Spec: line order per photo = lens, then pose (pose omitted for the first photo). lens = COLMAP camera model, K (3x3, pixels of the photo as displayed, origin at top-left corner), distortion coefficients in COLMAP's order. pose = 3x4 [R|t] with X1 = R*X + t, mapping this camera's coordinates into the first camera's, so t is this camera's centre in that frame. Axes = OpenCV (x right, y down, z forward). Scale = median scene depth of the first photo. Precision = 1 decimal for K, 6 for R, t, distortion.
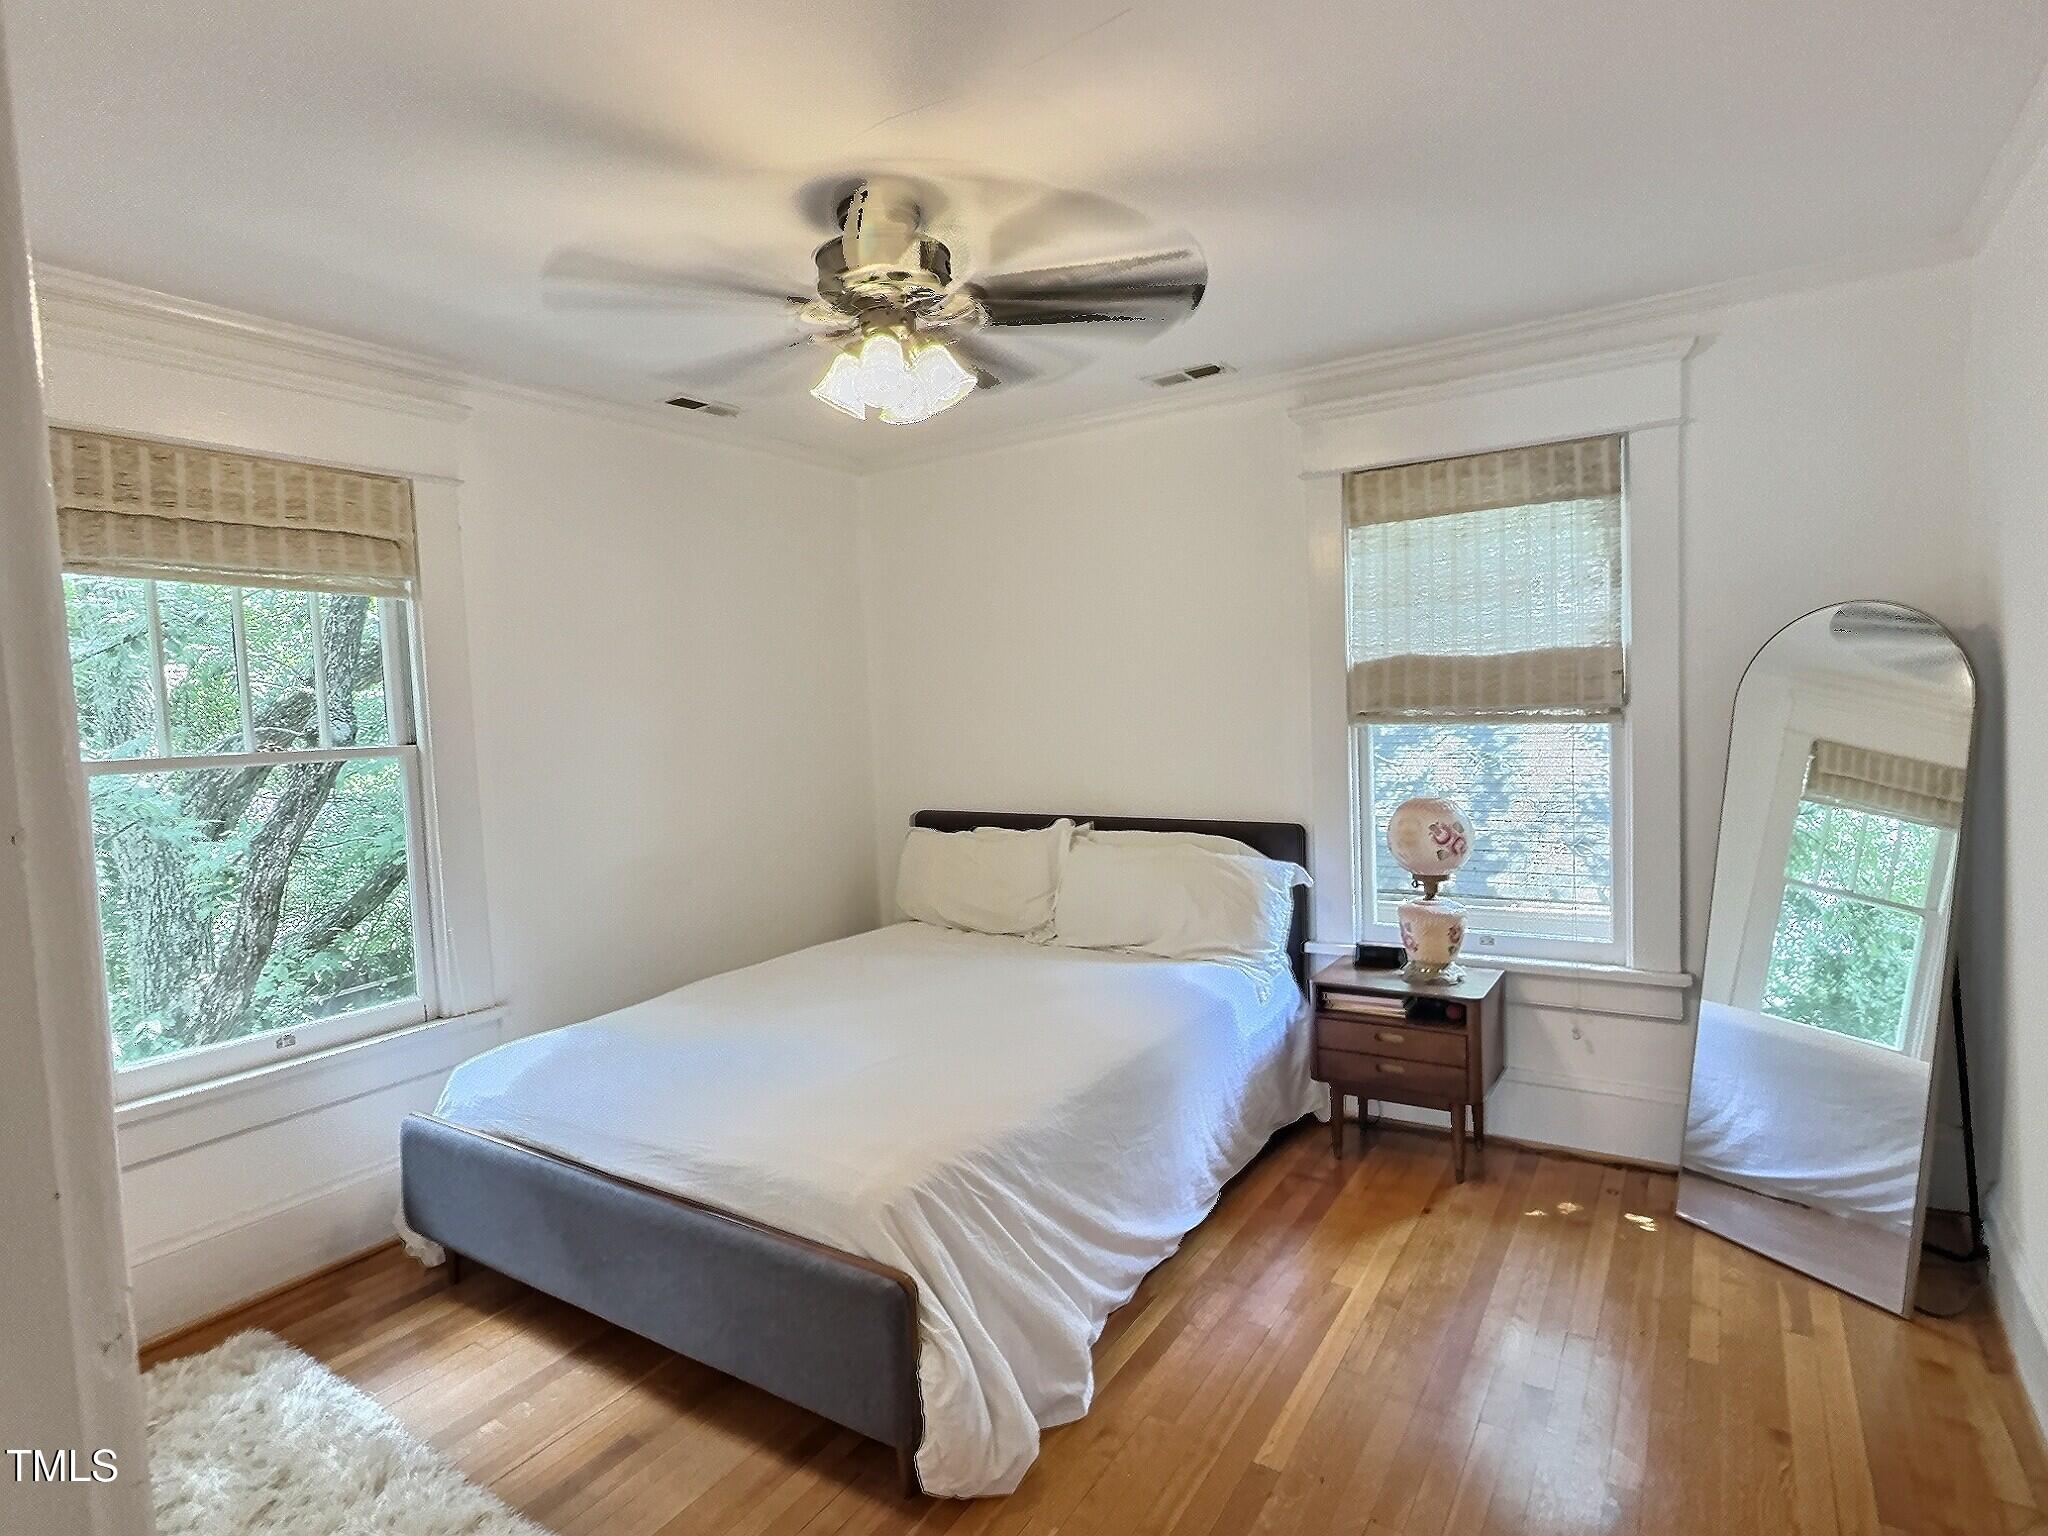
lens RADIAL K [[1077.5, 0, 1032.3], [0, 1077.5, 775.6], [0, 0, 1]] dist [-0.000569, 0.001683]
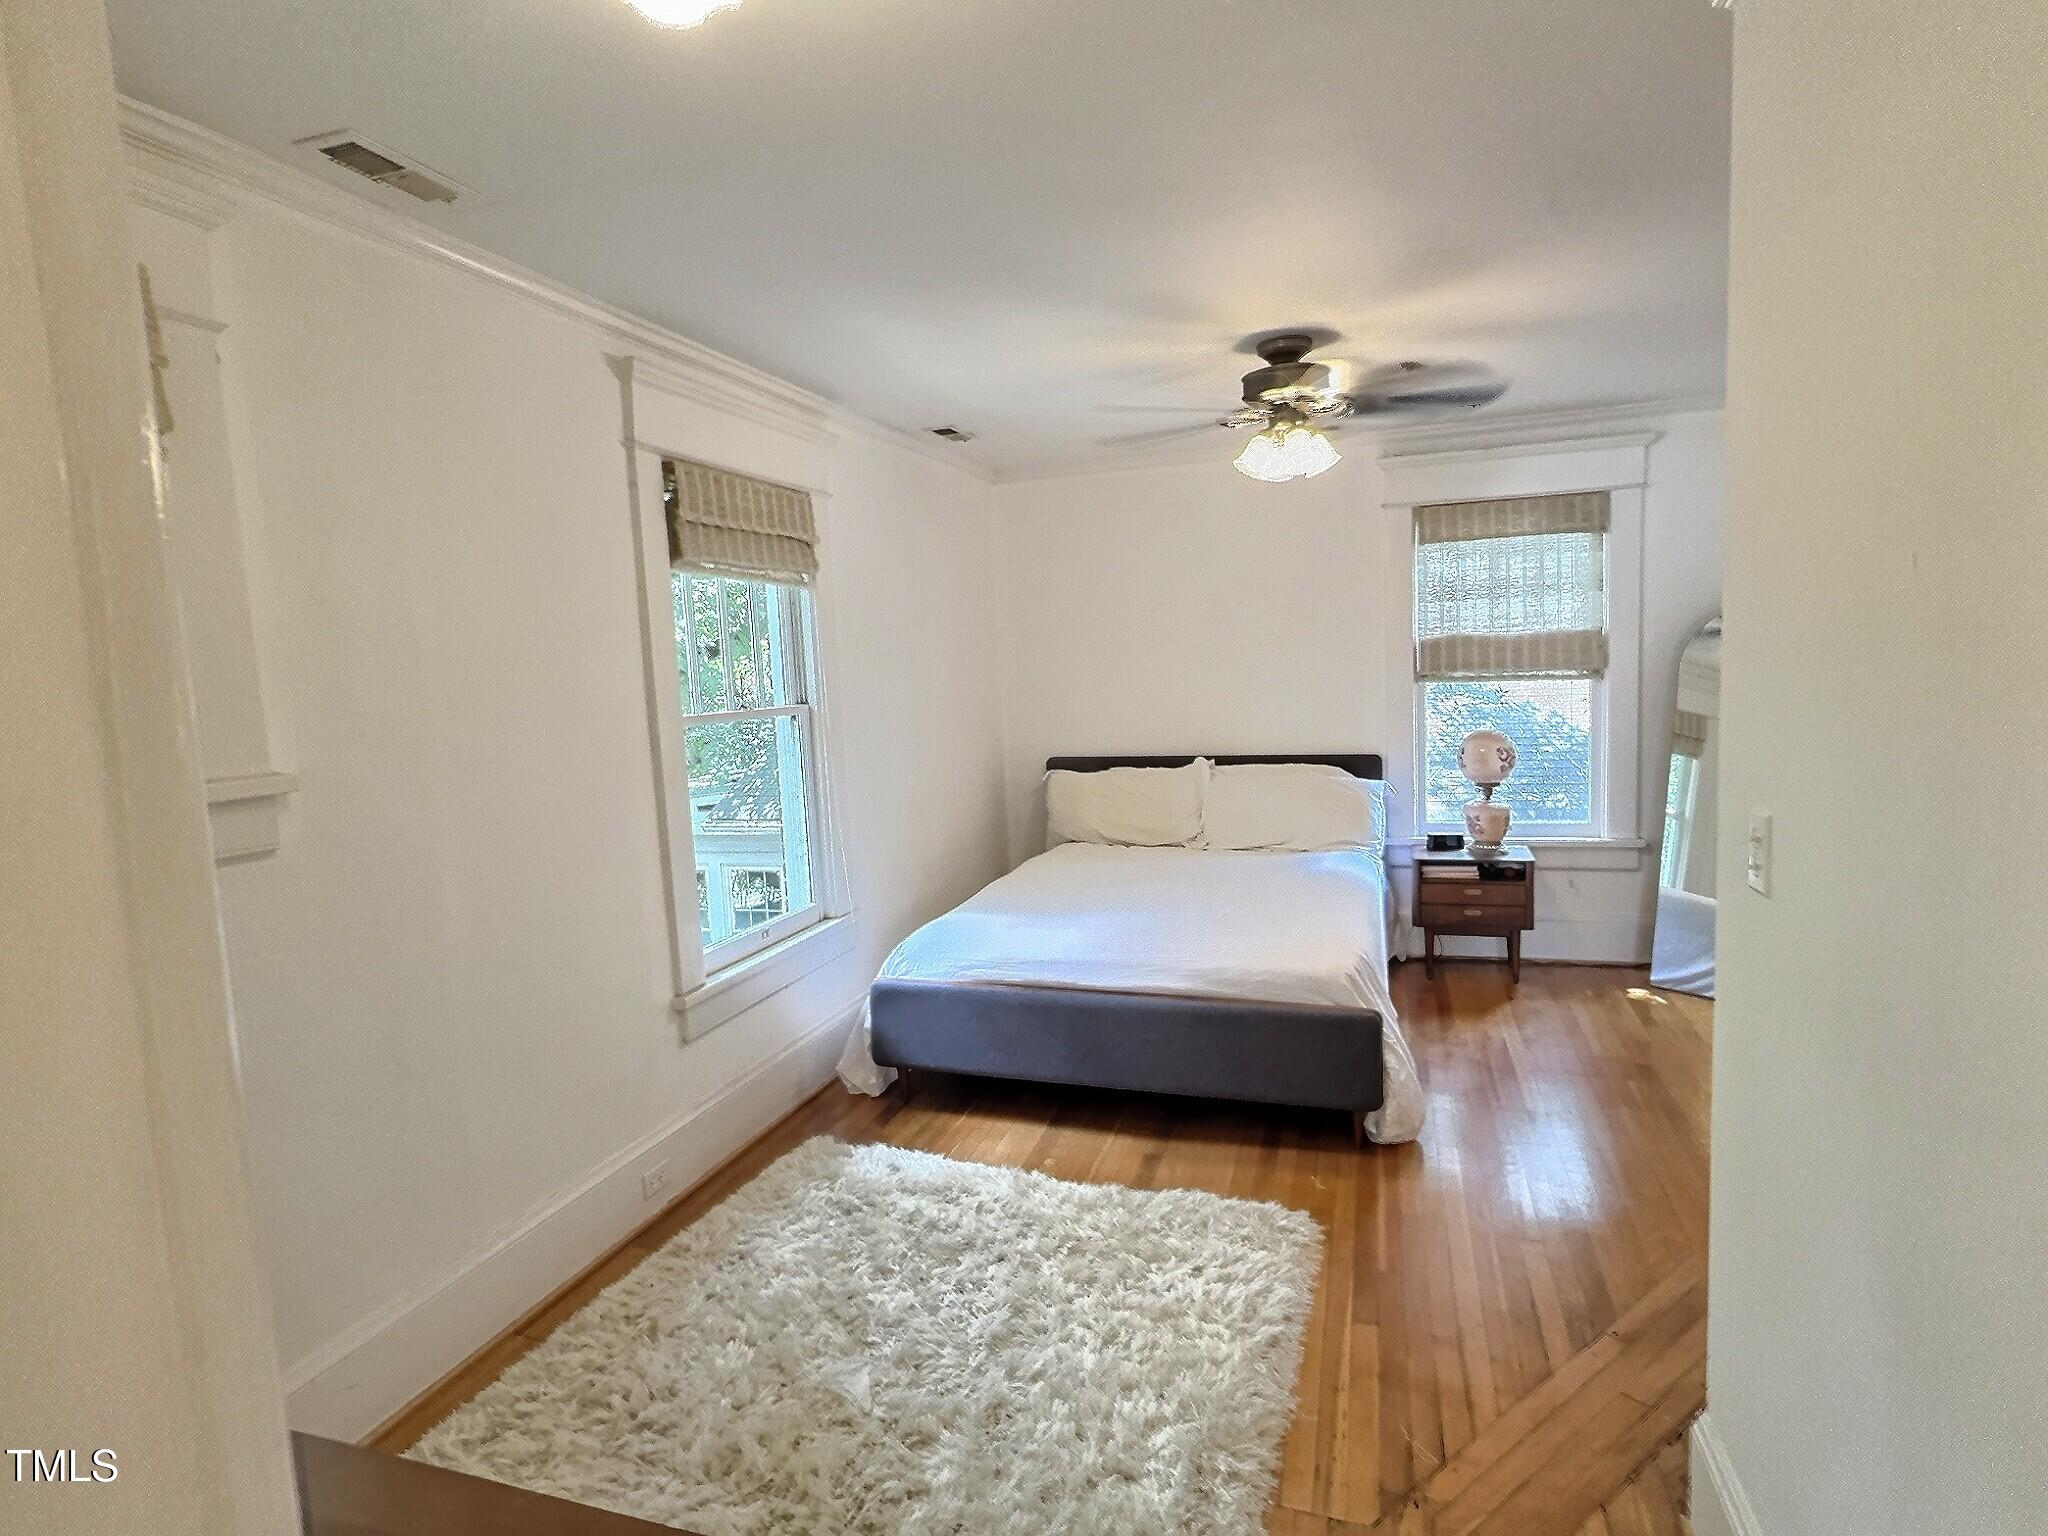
lens RADIAL K [[1077.5, 0, 1016.6], [0, 1077.5, 781.8], [0, 0, 1]] dist [-0.000569, 0.001683]
pose [[0.968418, -0.030983, 0.247399, -0.633375], [0.023423, 0.999166, 0.033444, 0.025815], [-0.248229, -0.026593, 0.968336, -0.281335]]
